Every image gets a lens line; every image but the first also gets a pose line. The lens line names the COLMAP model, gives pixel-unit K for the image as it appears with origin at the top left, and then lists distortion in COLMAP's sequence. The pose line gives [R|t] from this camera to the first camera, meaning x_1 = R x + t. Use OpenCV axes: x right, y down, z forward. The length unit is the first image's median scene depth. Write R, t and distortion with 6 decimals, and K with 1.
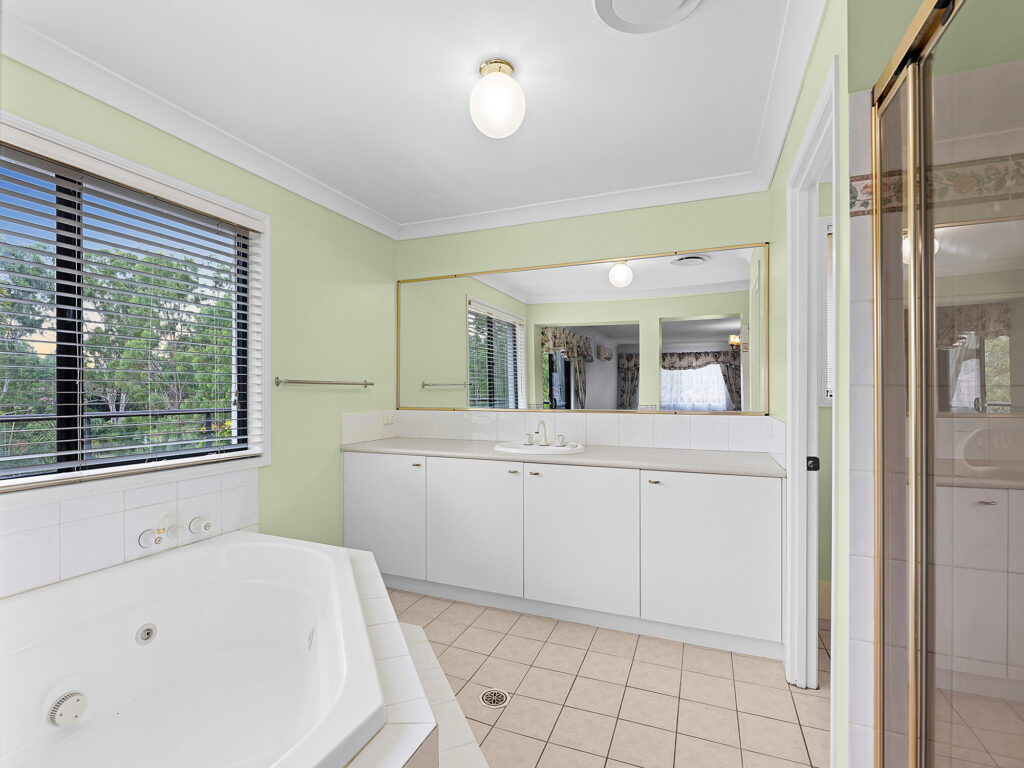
lens RADIAL K [[474.2, 0, 512.5], [0, 474.2, 387.7], [0, 0, 1]] dist [-0.005002, 0.000304]
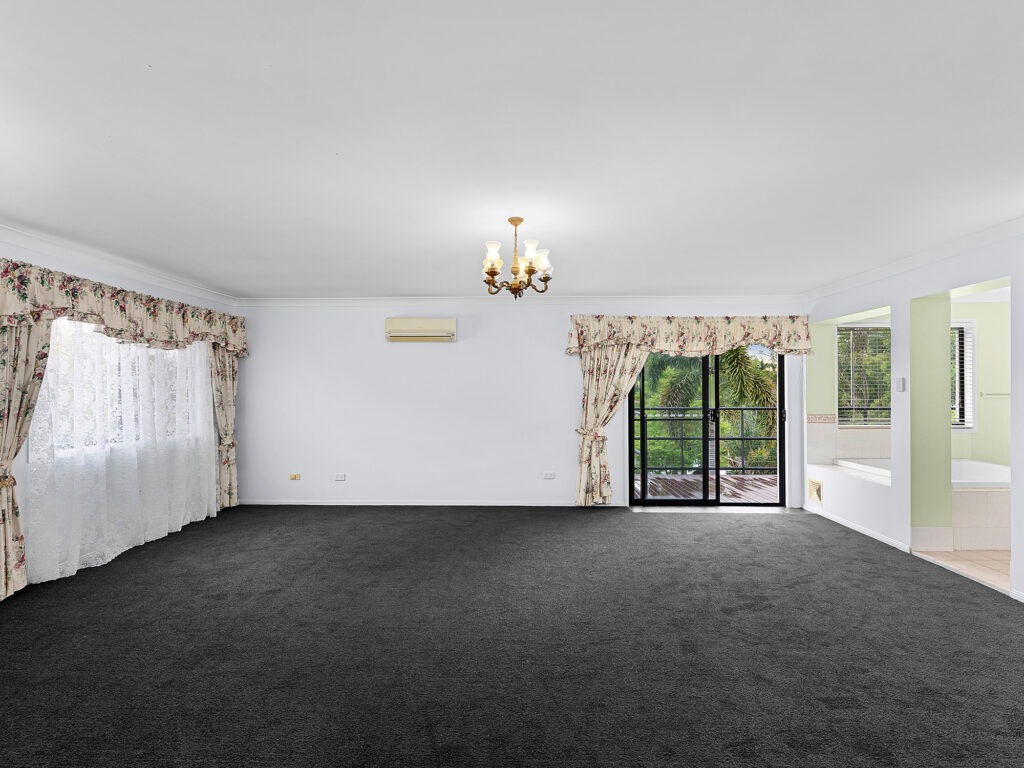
lens RADIAL K [[489.3, 0, 510.4], [0, 489.3, 385.1], [0, 0, 1]] dist [0.001917, 0.000196]
pose [[0.352752, -0.000730, -0.935717, 0.847442], [0.003423, 0.999994, 0.000510, -0.066027], [0.935711, -0.003383, 0.352752, -1.817788]]
